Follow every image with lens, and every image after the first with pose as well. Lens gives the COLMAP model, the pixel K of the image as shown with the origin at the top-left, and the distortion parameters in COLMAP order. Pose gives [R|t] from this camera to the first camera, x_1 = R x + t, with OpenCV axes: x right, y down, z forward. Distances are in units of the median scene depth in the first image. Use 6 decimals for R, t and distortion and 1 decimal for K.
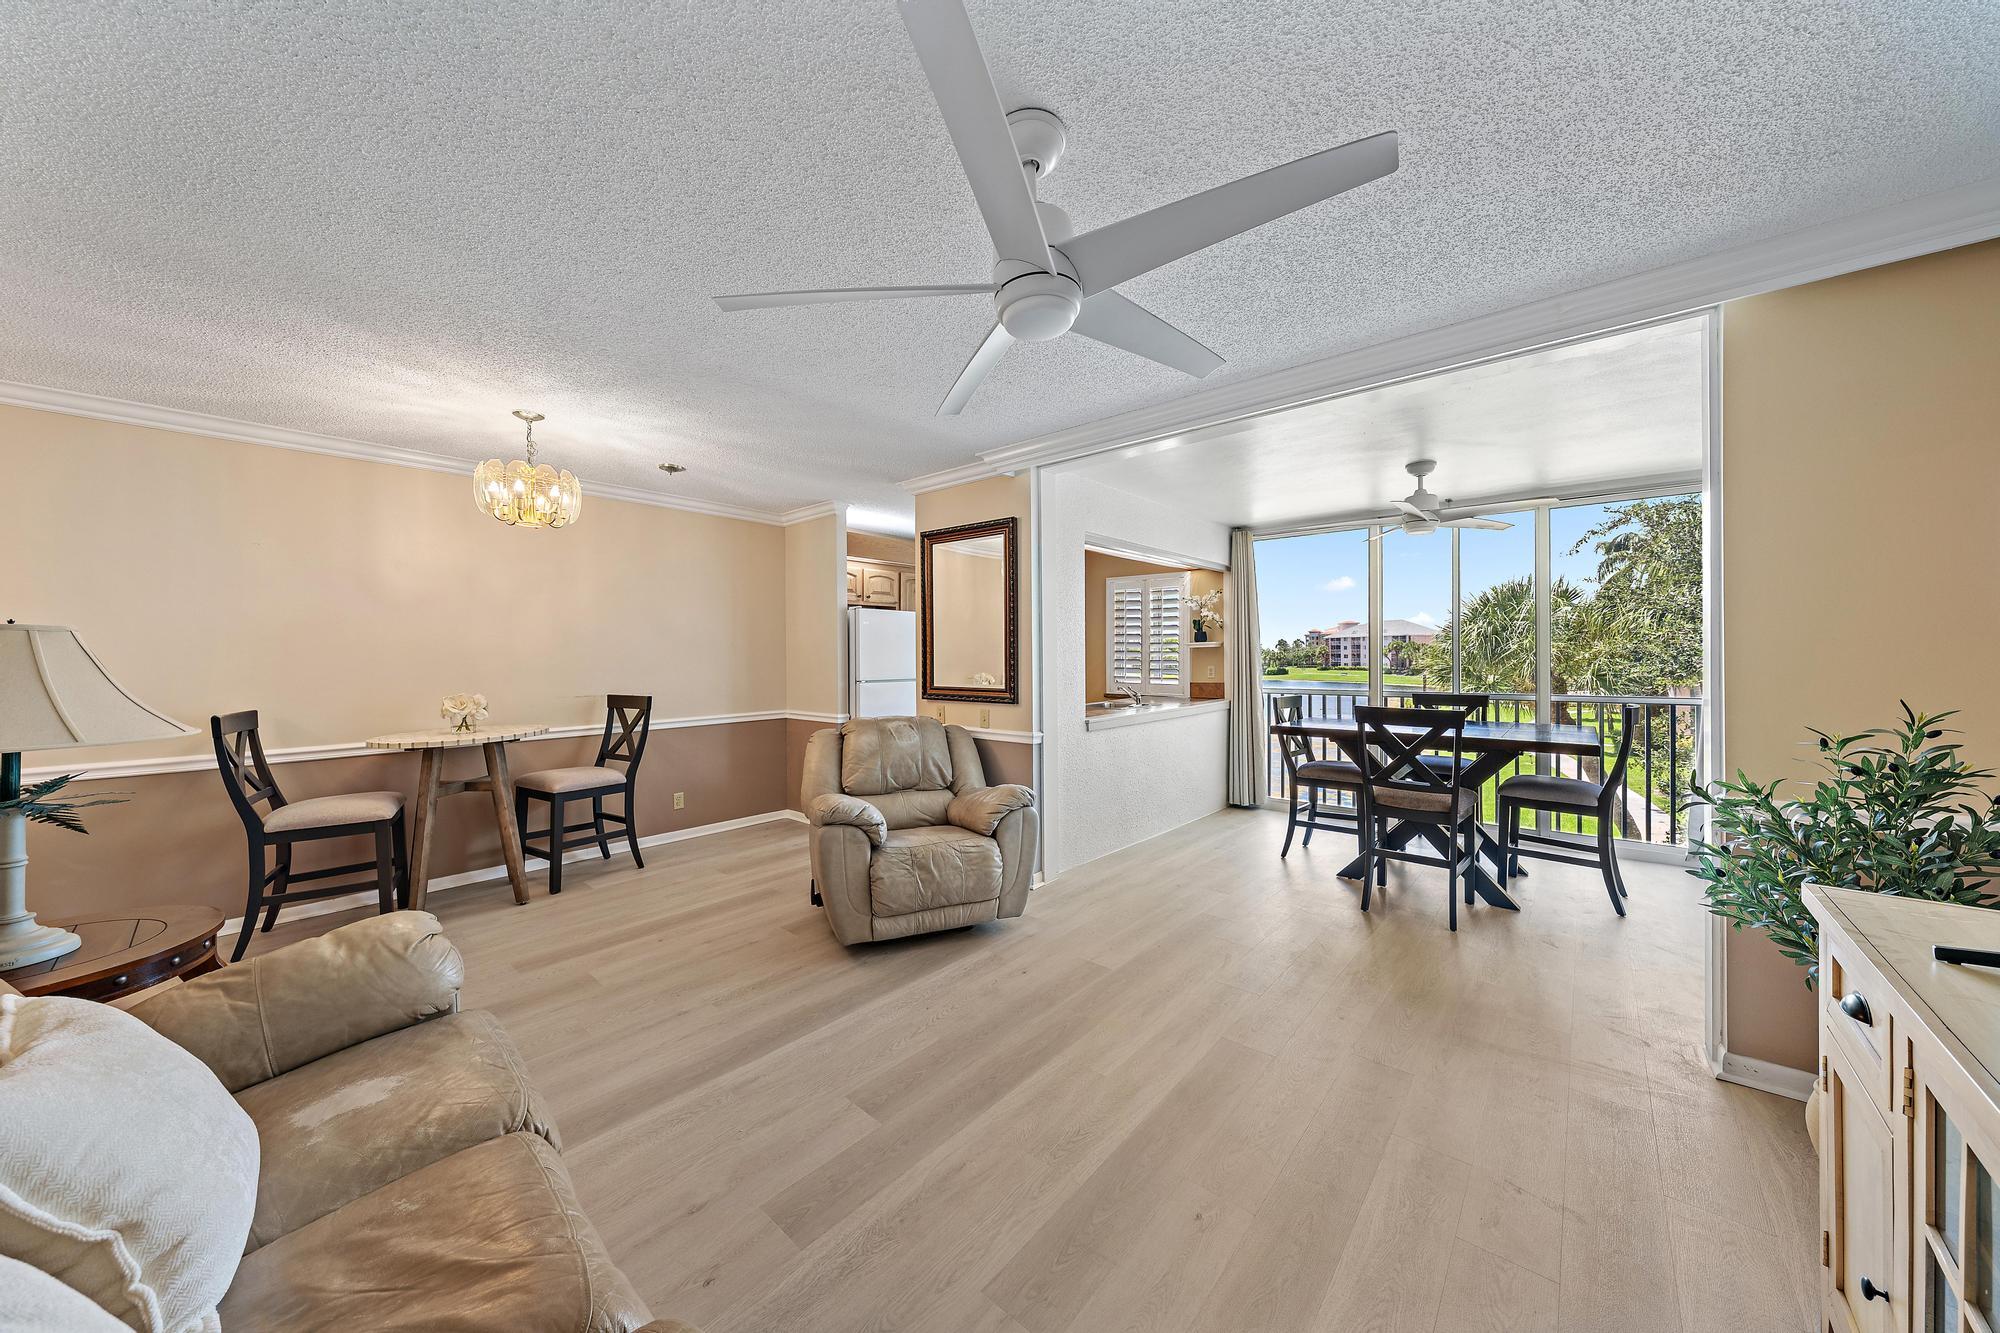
lens RADIAL K [[681.4, 0, 1006.9], [0, 681.4, 650.2], [0, 0, 1]] dist [-0.001175, -0.000130]
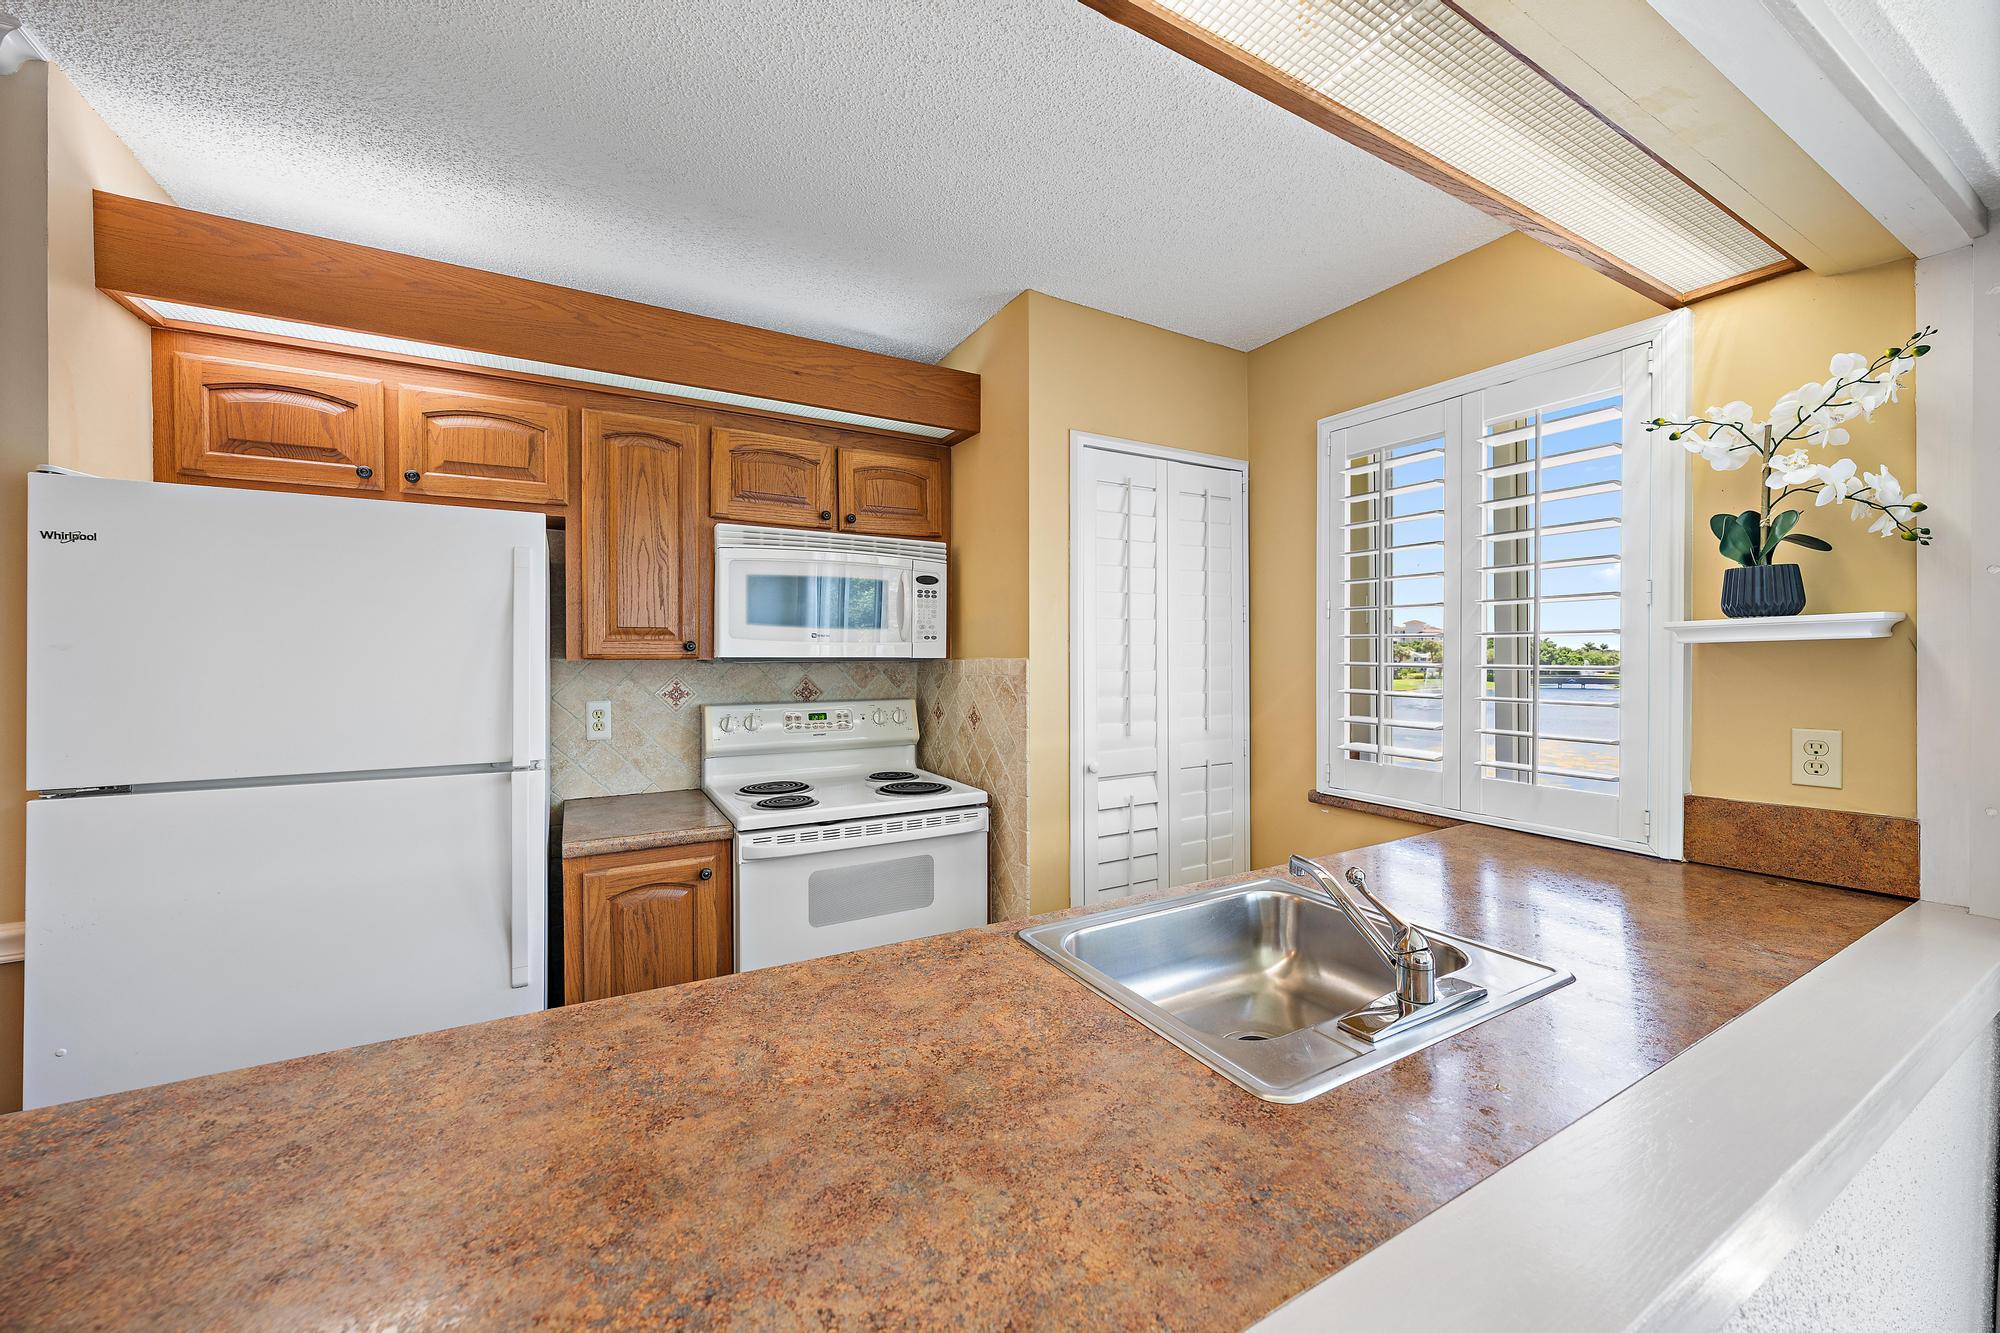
lens RADIAL K [[753.2, 0, 1008.6], [0, 753.2, 655.9], [0, 0, 1]] dist [-0.001127, -0.000068]
pose [[0.942361, 0.004662, -0.334566, 0.261789], [-0.000330, 0.999915, 0.013003, -0.005509], [0.334598, -0.012143, 0.942283, 1.286223]]
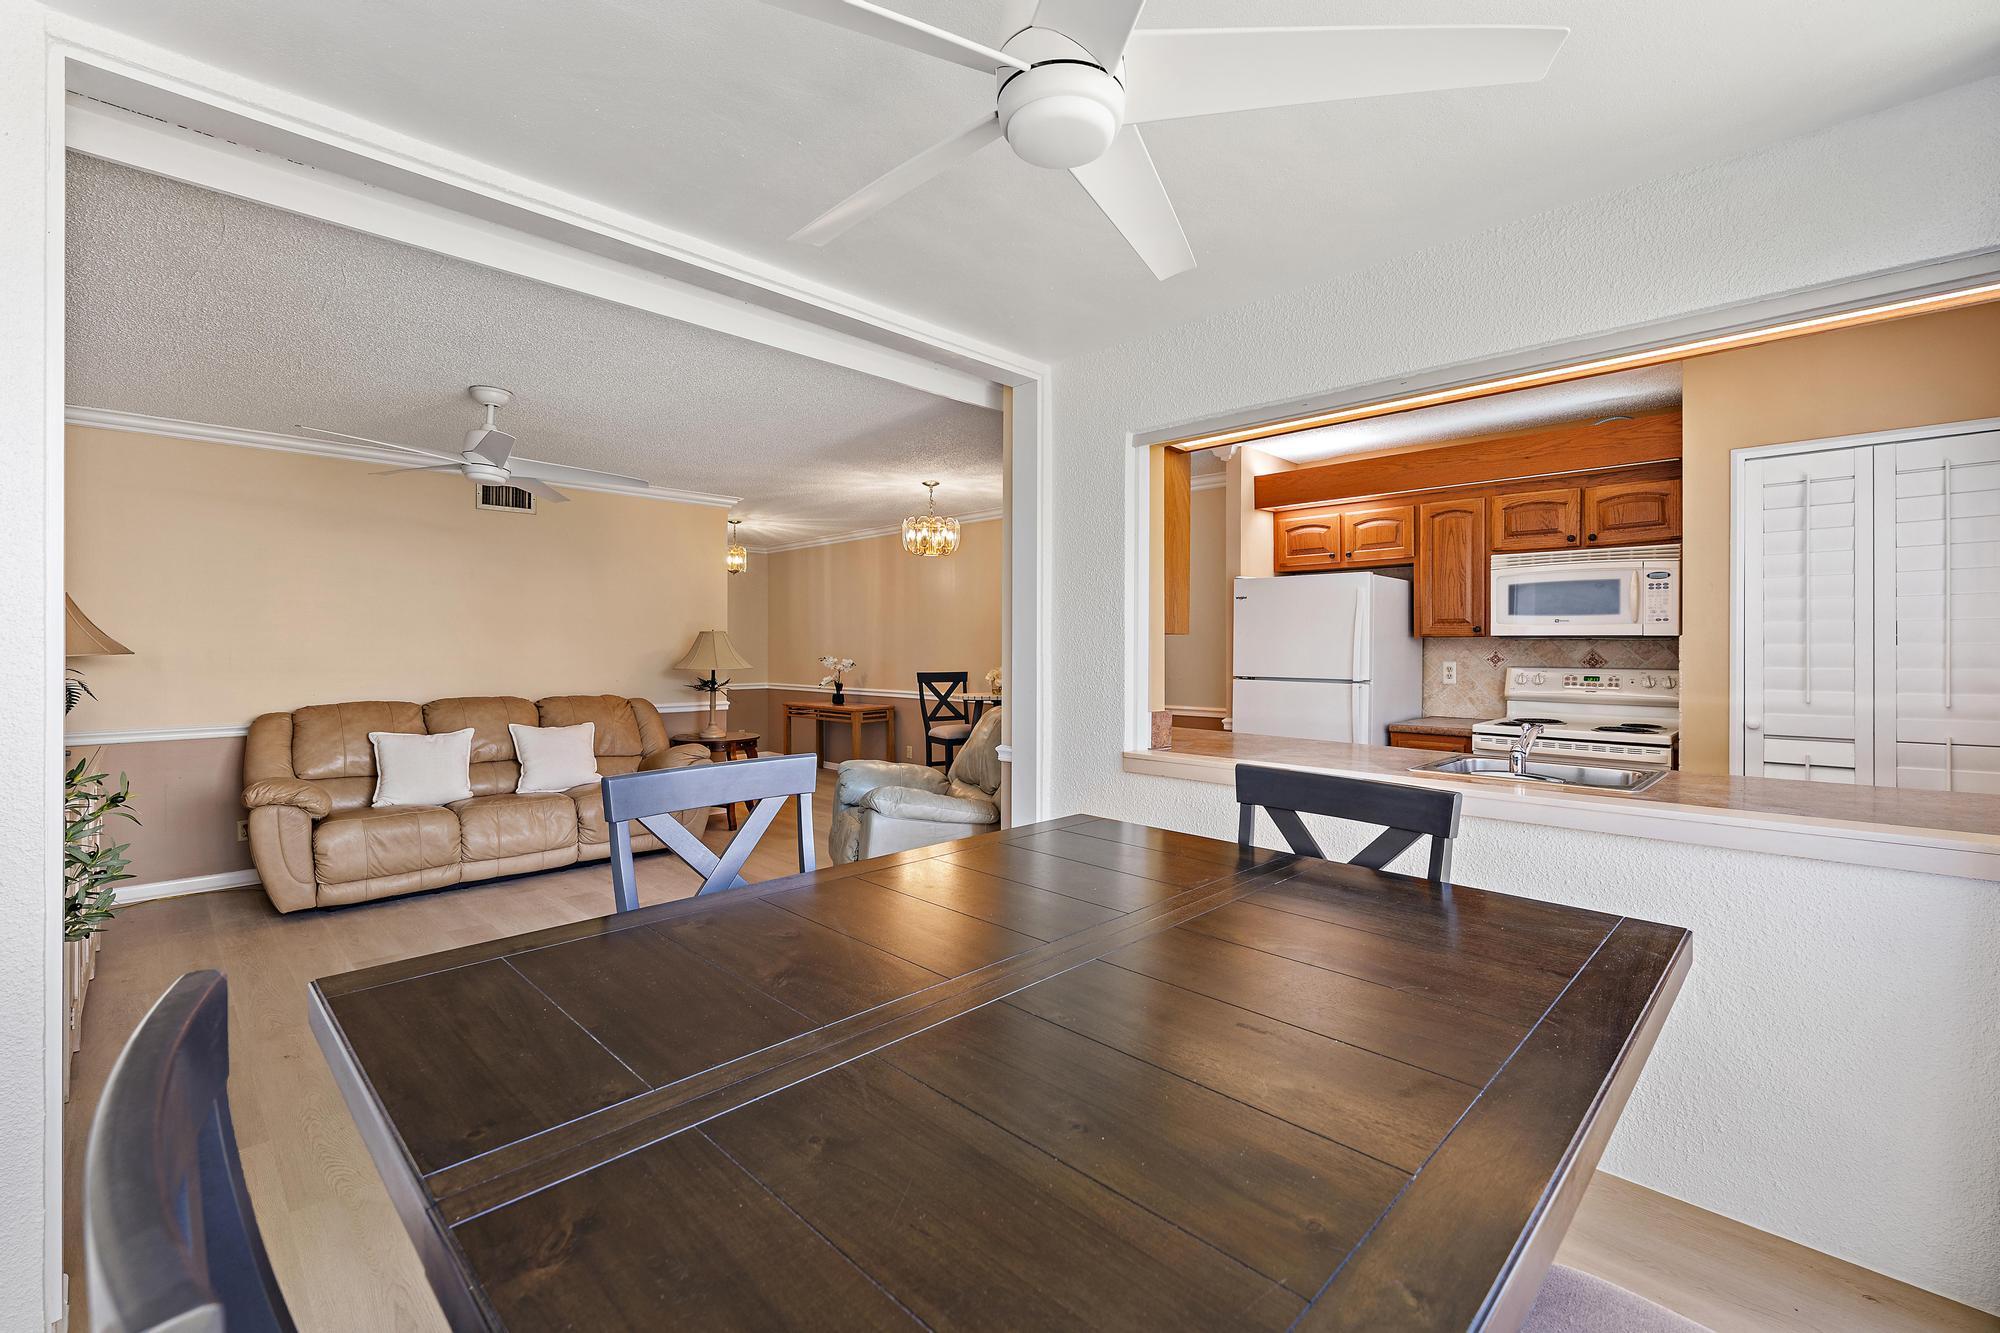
lens RADIAL K [[848.1, 0, 1009.6], [0, 848.1, 634.4], [0, 0, 1]] dist [-0.000826, -0.000161]
pose [[-0.068954, -0.005387, -0.997605, 1.066783], [0.011665, 0.999913, -0.006206, 0.001743], [0.997552, -0.012065, -0.068885, 1.207287]]
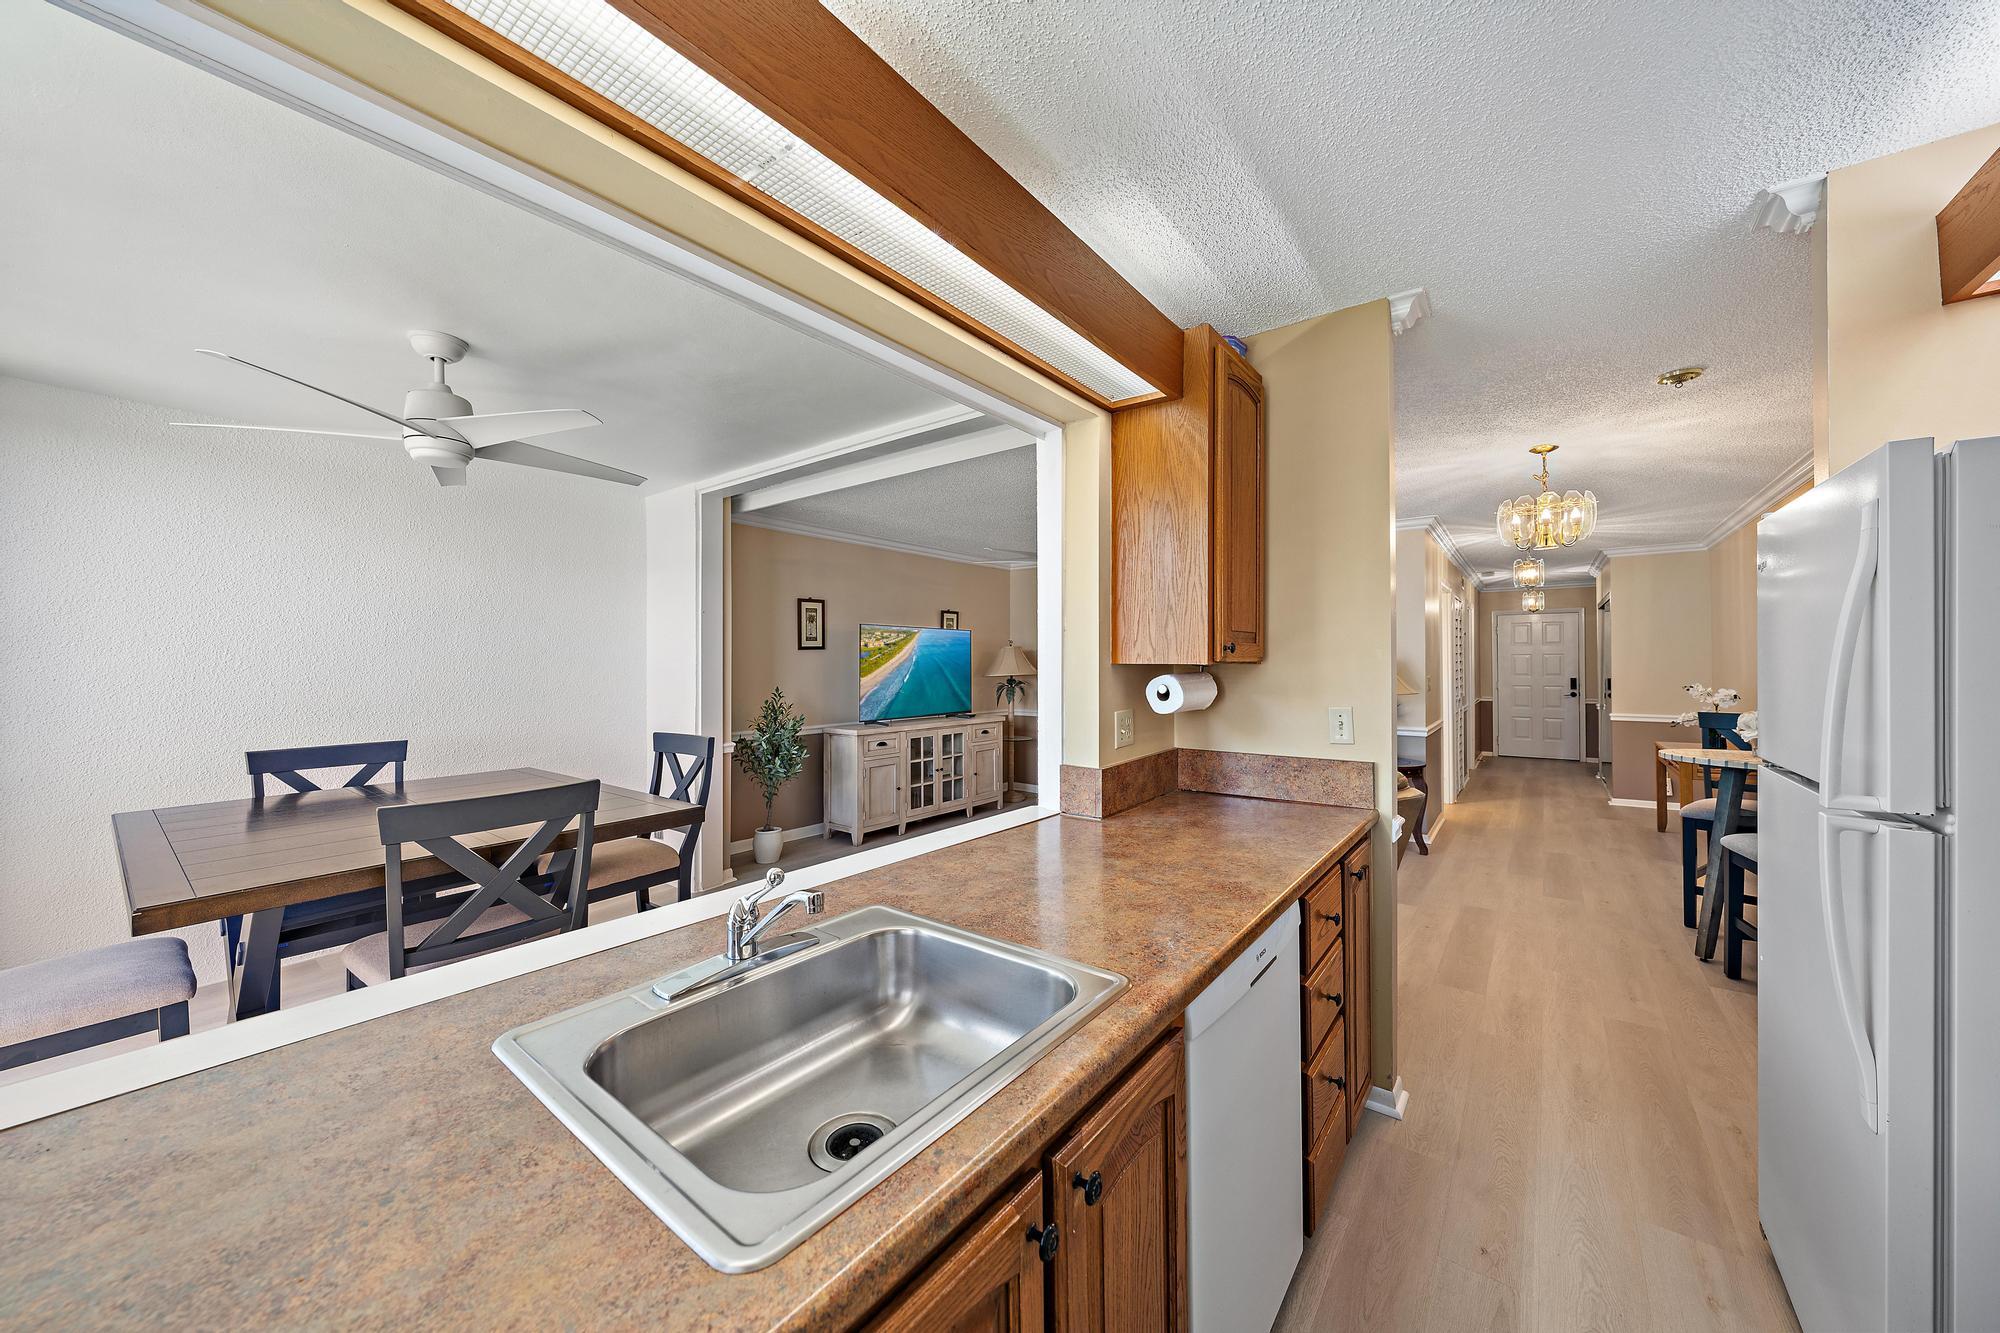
lens RADIAL K [[697.3, 0, 1000.0], [0, 697.3, 666.5], [0, 0, 1]] dist [0.000400, 0.000020]
pose [[-0.998837, 0.010762, -0.046990, 0.212553], [0.011047, 0.999922, -0.005808, 0.001873], [0.046924, -0.006321, -0.998878, 1.907456]]
